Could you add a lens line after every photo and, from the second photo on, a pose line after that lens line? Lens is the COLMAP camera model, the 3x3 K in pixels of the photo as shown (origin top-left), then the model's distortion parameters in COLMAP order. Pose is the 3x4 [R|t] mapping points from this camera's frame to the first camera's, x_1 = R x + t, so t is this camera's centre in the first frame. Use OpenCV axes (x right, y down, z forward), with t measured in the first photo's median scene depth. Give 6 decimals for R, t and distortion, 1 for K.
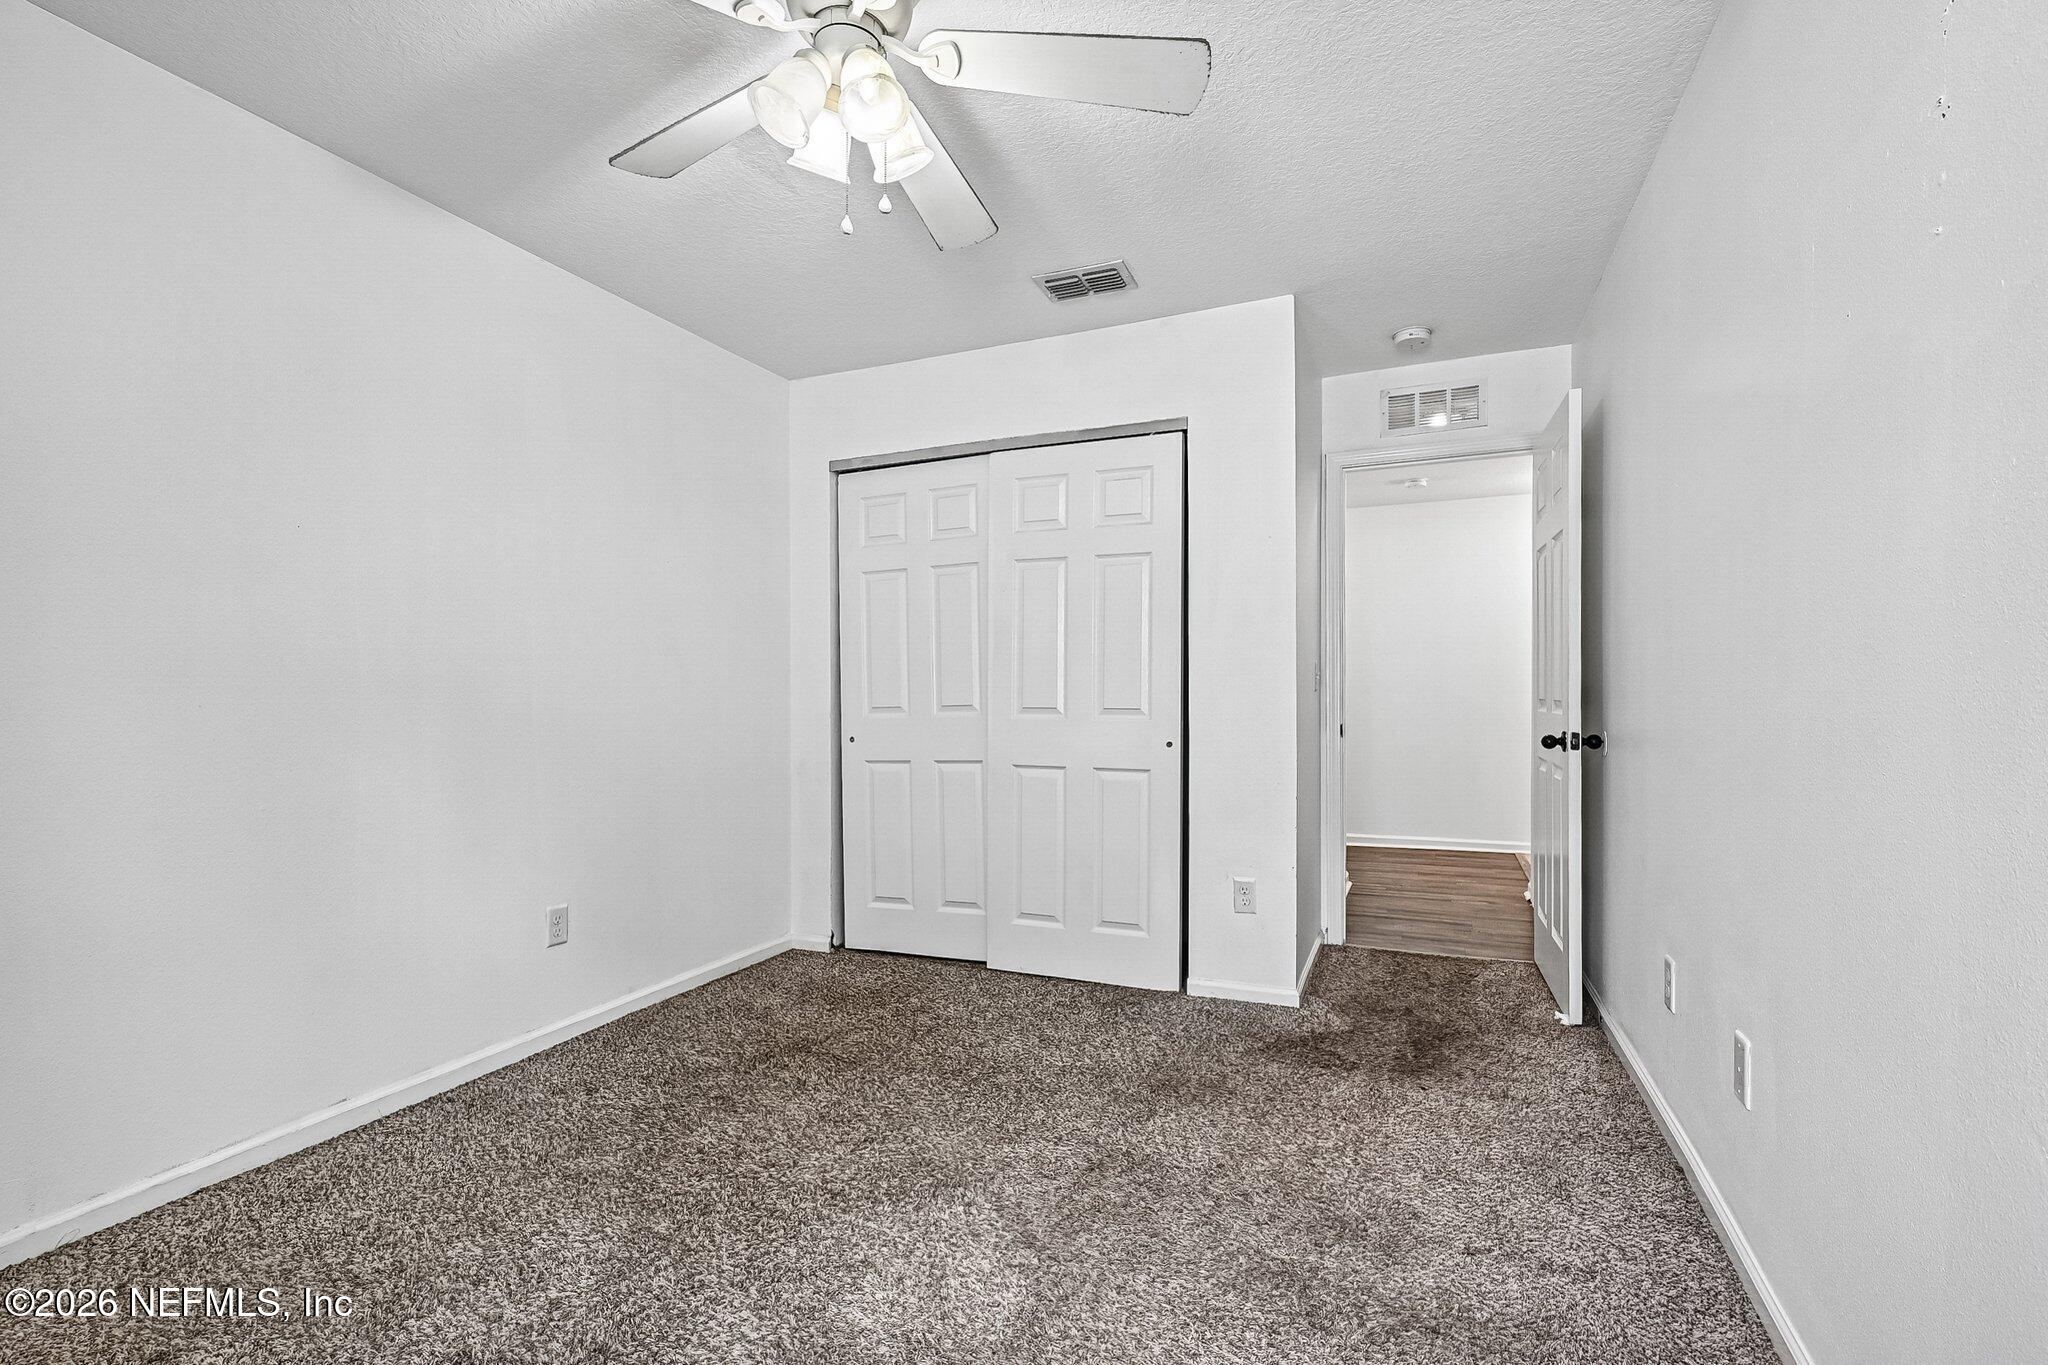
lens RADIAL K [[926.0, 0, 1021.8], [0, 926.0, 690.1], [0, 0, 1]] dist [0.004092, -0.002014]
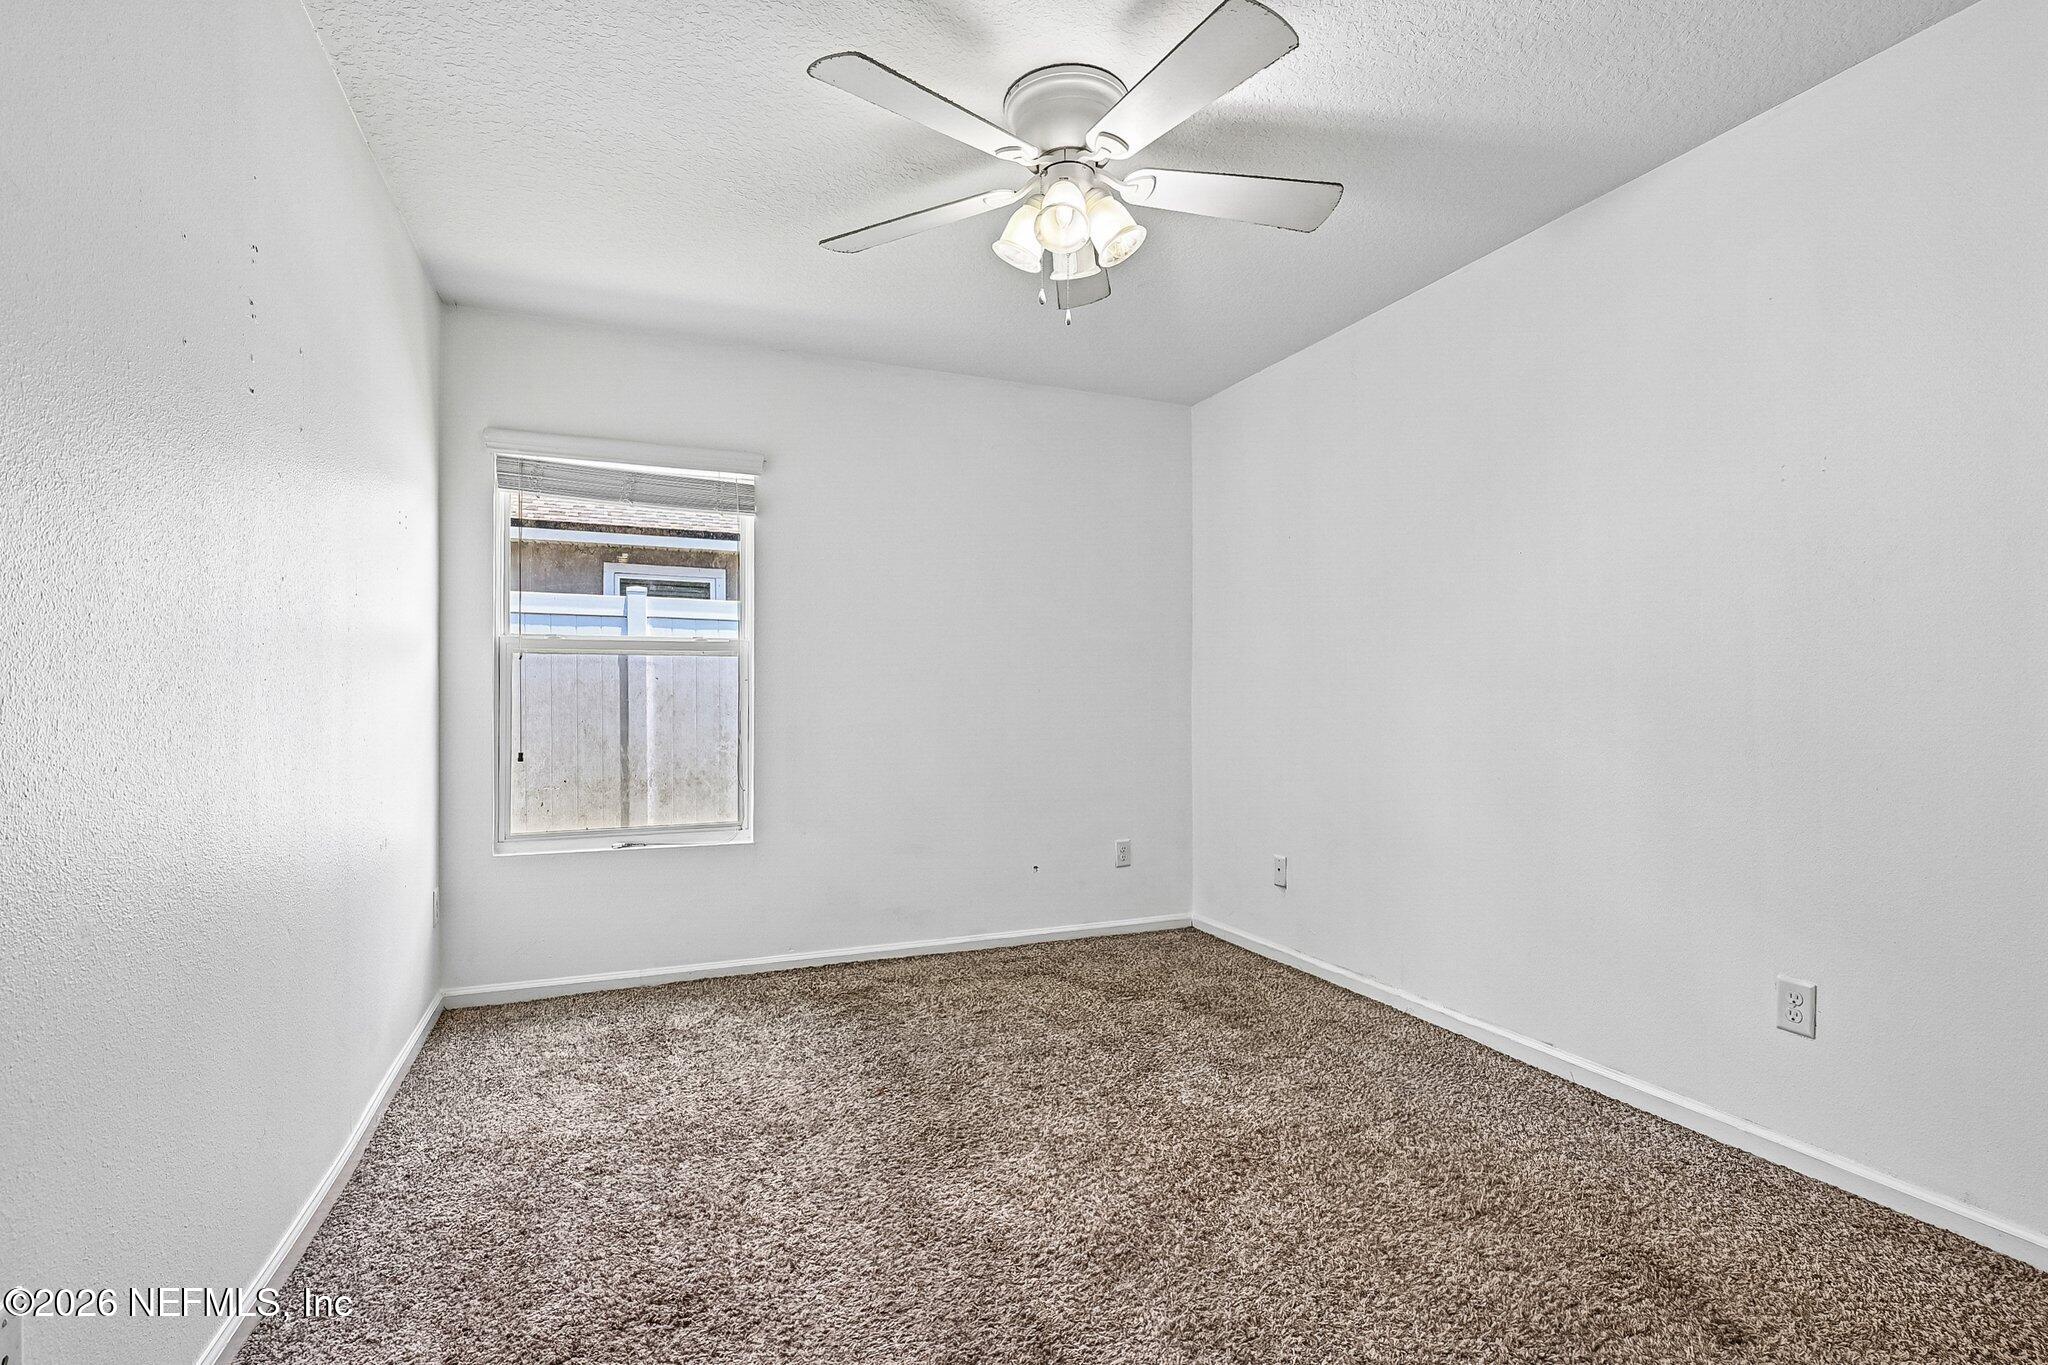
lens RADIAL K [[926.0, 0, 1022.1], [0, 926.0, 689.8], [0, 0, 1]] dist [0.004092, -0.002014]
pose [[-0.687013, -0.006560, -0.726615, 0.507292], [0.002177, 0.999936, -0.011086, 0.013729], [0.726641, -0.009198, -0.686955, 1.209109]]
